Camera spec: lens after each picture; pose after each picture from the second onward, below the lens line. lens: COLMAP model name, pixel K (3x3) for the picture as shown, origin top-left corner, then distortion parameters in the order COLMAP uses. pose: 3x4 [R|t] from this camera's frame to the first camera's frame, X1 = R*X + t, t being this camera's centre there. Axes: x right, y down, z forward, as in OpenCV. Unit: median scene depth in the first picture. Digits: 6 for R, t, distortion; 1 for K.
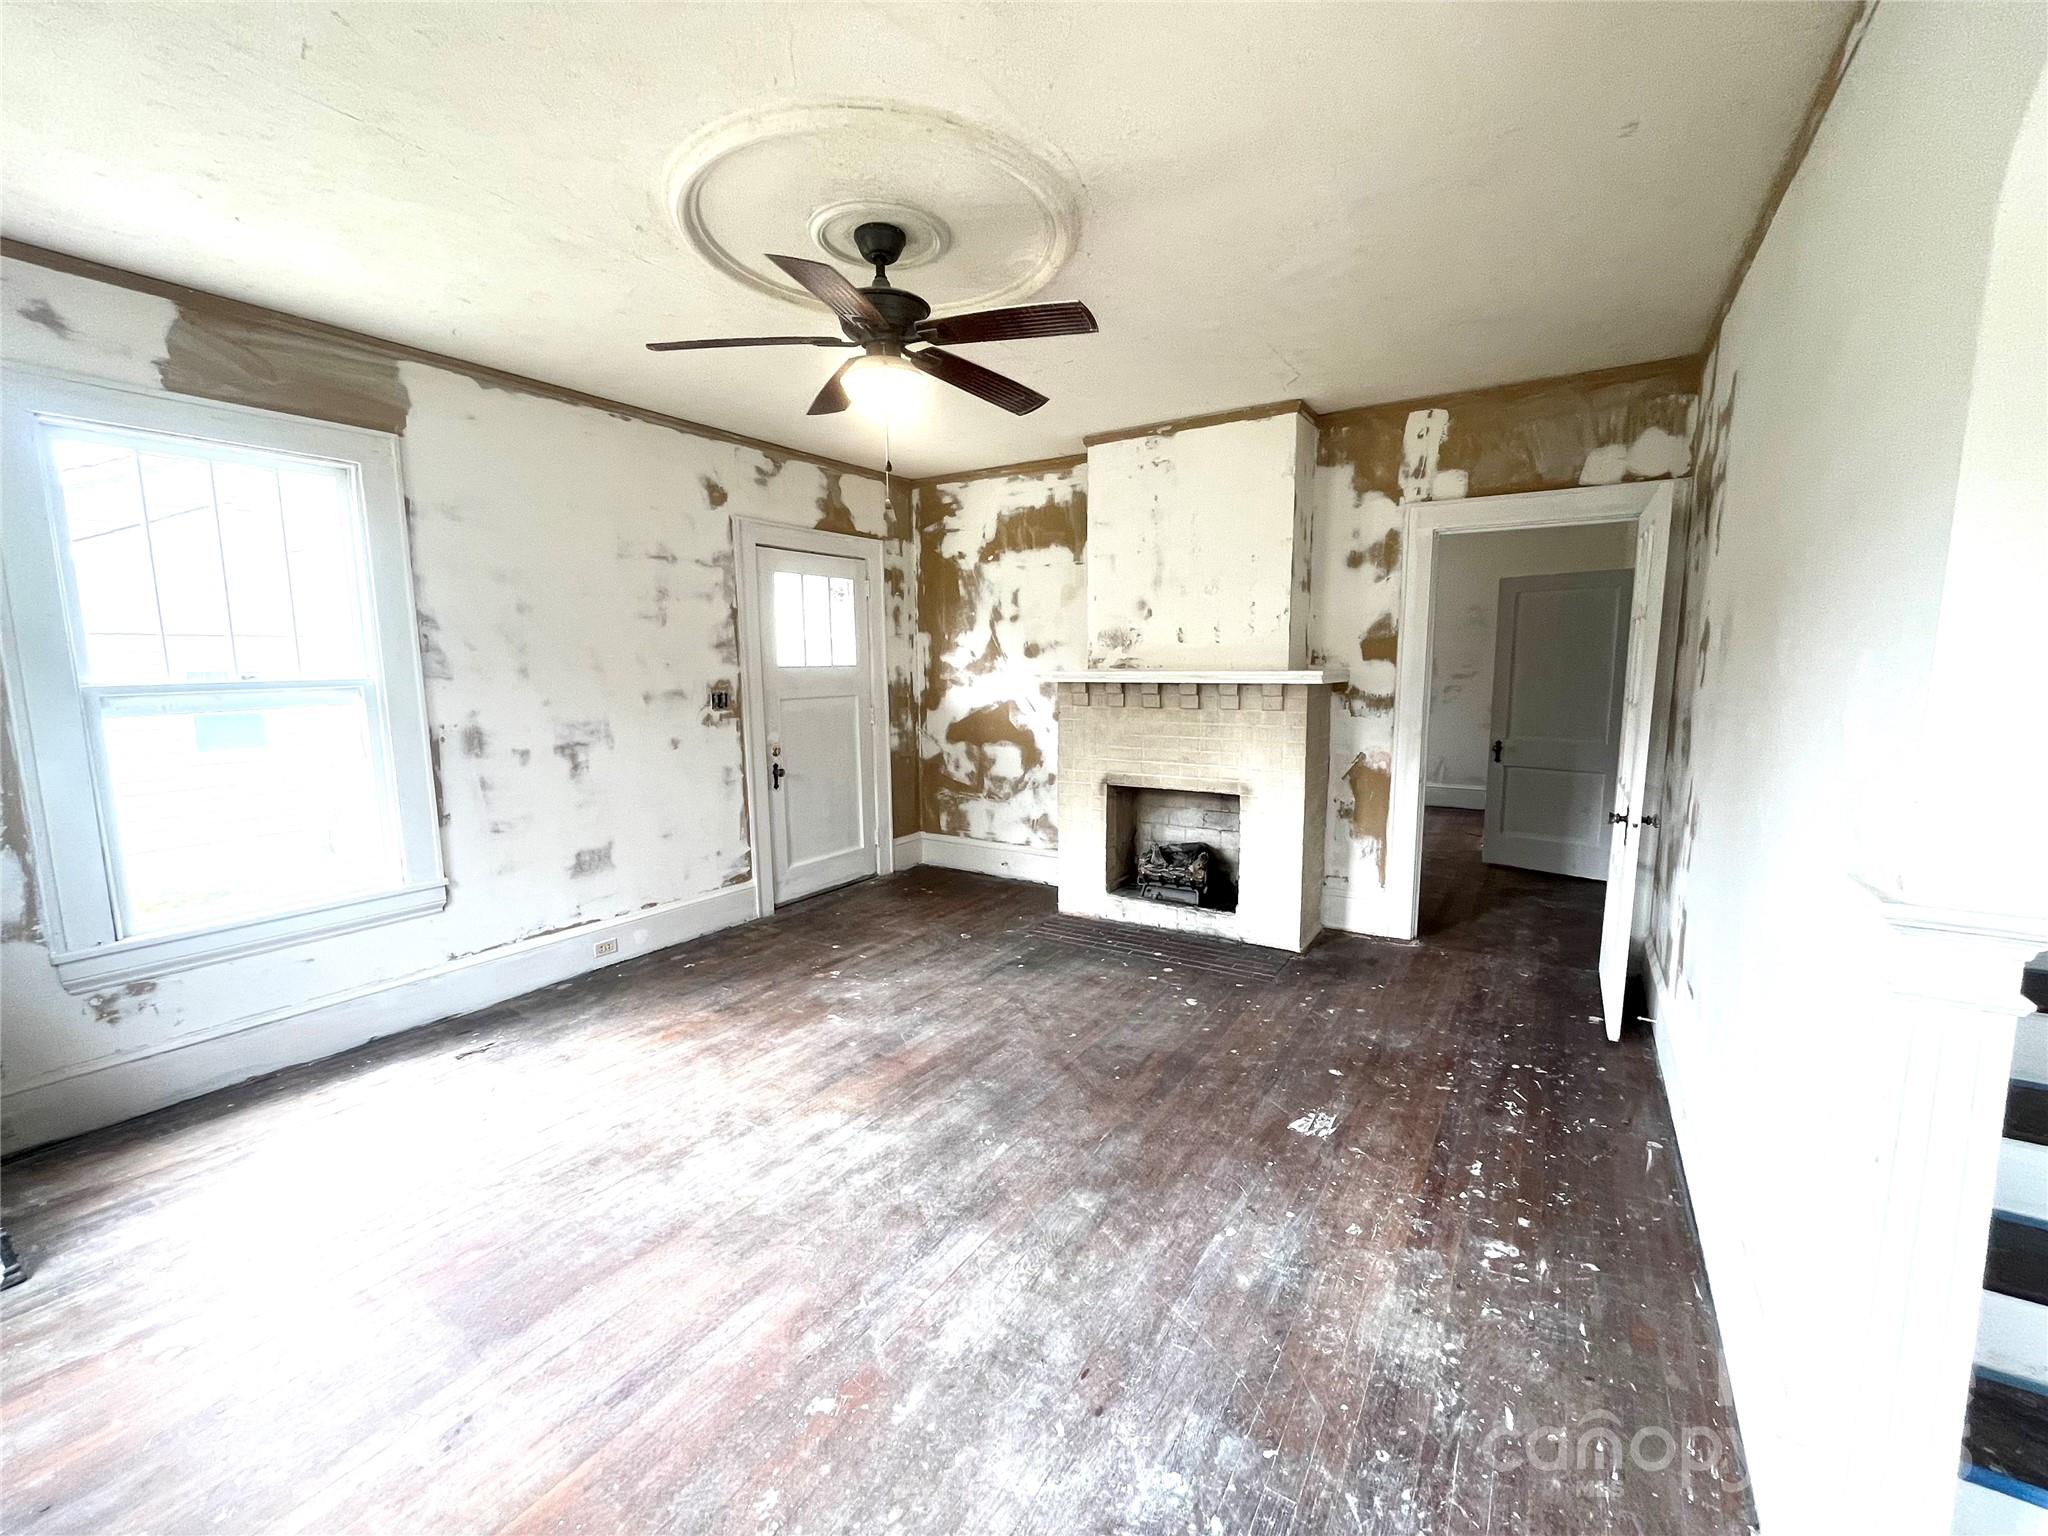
lens RADIAL K [[829.1, 0, 1025.4], [0, 829.1, 771.6], [0, 0, 1]] dist [-0.009092, -0.000006]
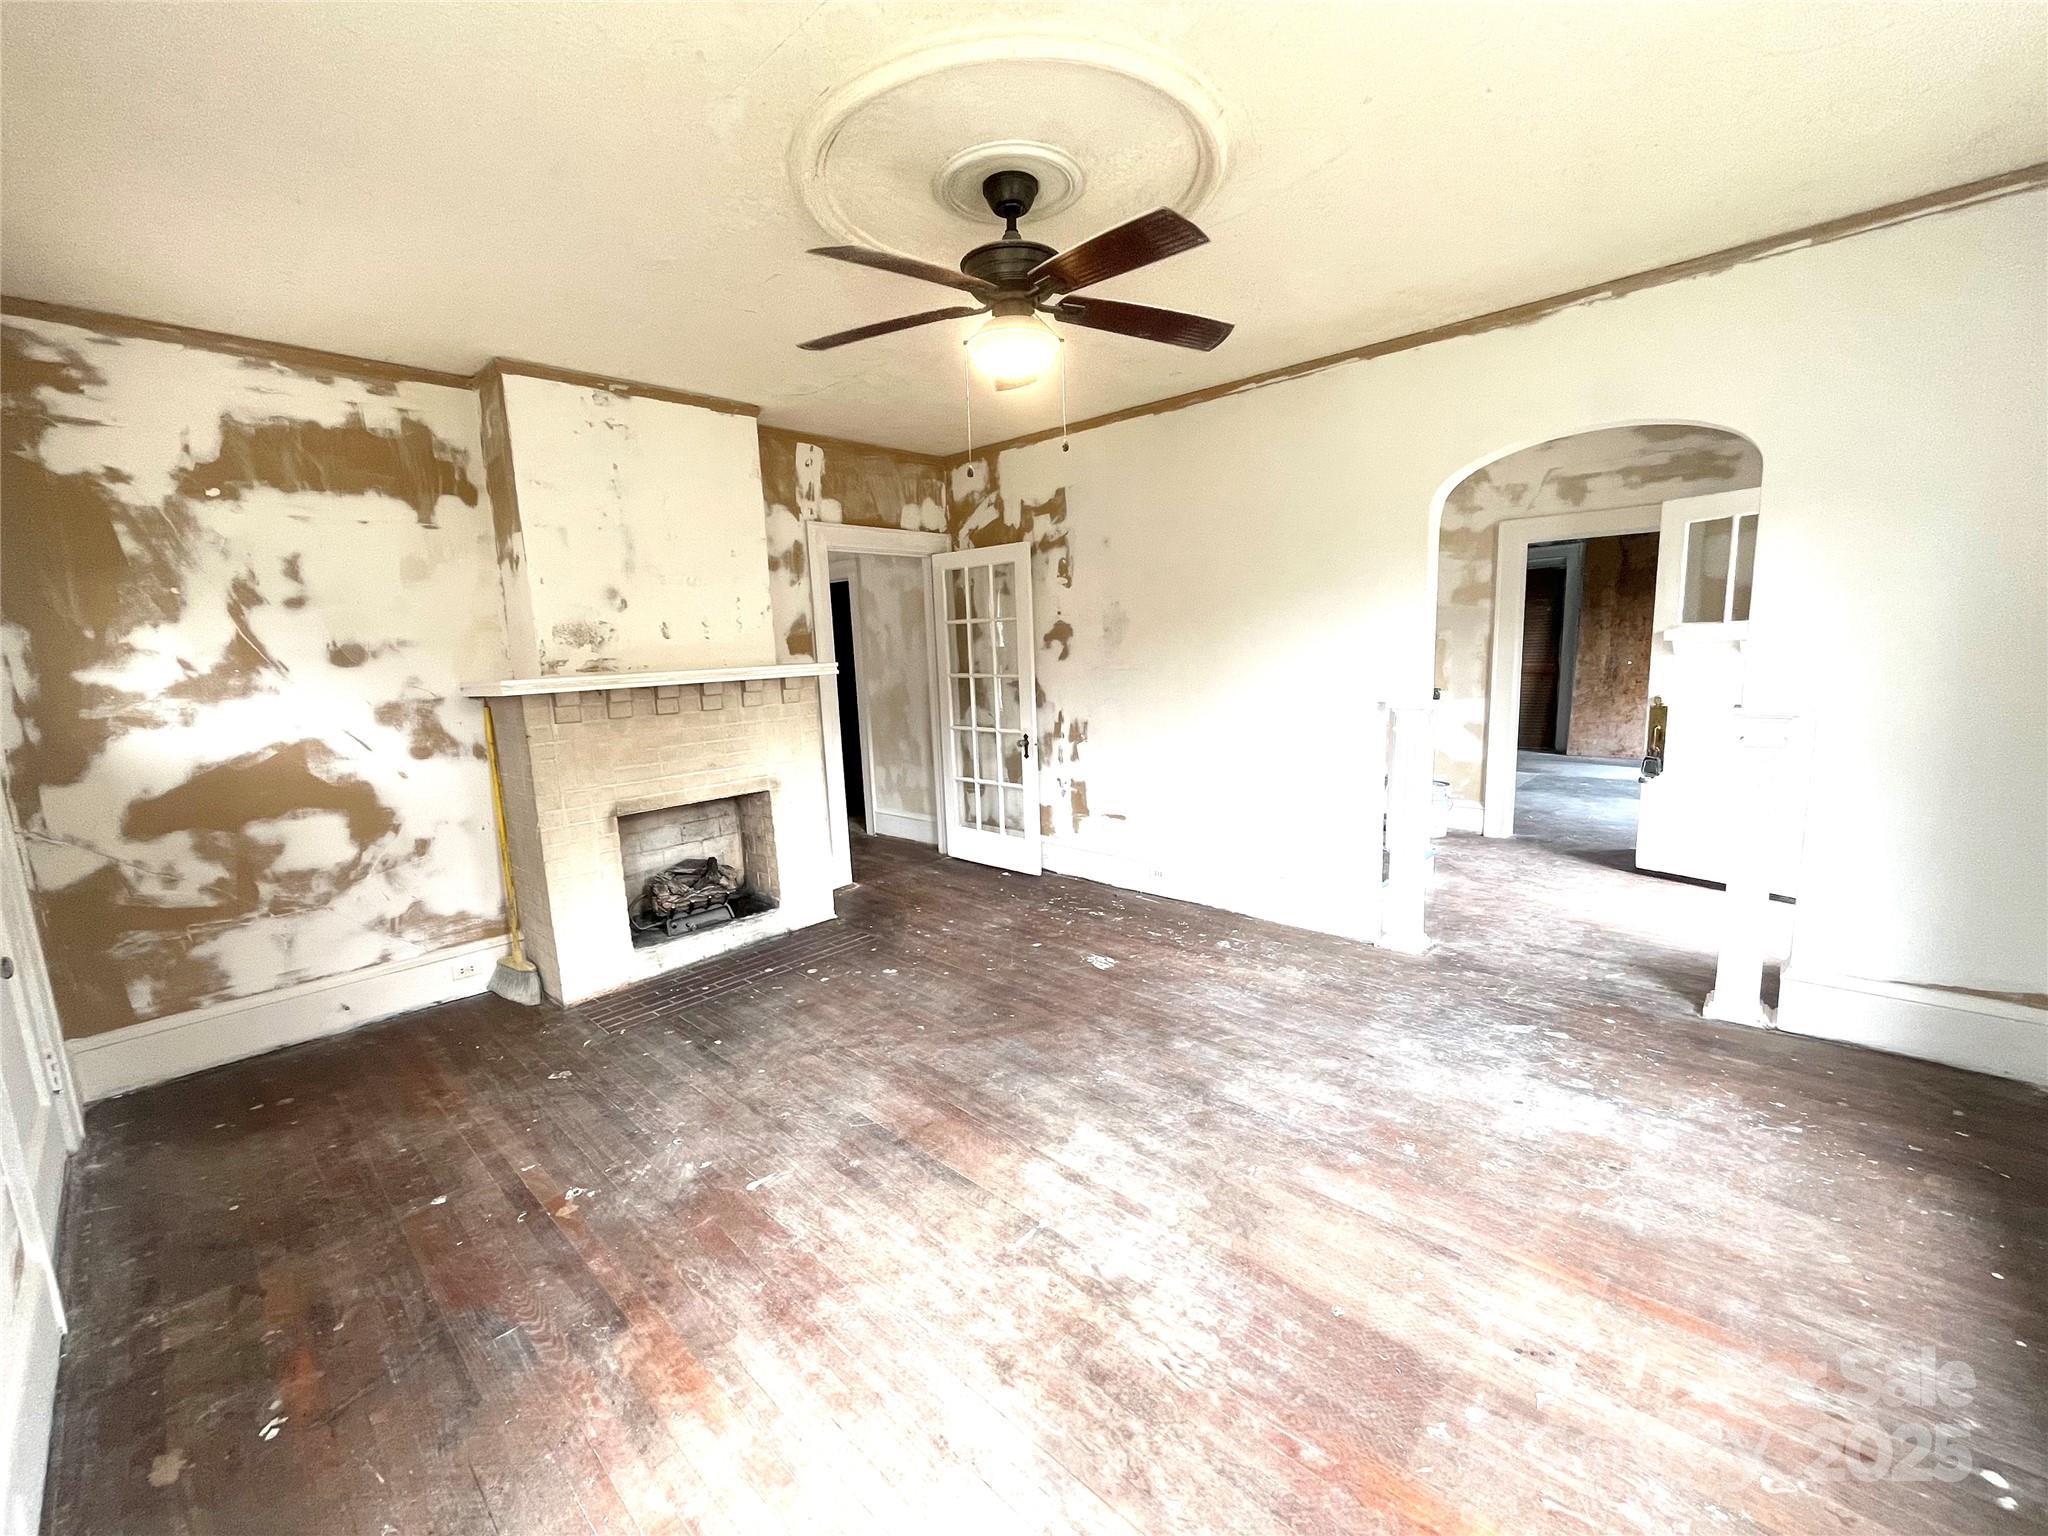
lens RADIAL K [[829.1, 0, 1016.5], [0, 829.1, 769.3], [0, 0, 1]] dist [-0.009092, -0.000006]
pose [[0.180577, -0.148927, 0.972220, -0.661571], [0.166290, 0.978863, 0.119058, -0.066227], [-0.969402, 0.140172, 0.201525, 0.506341]]
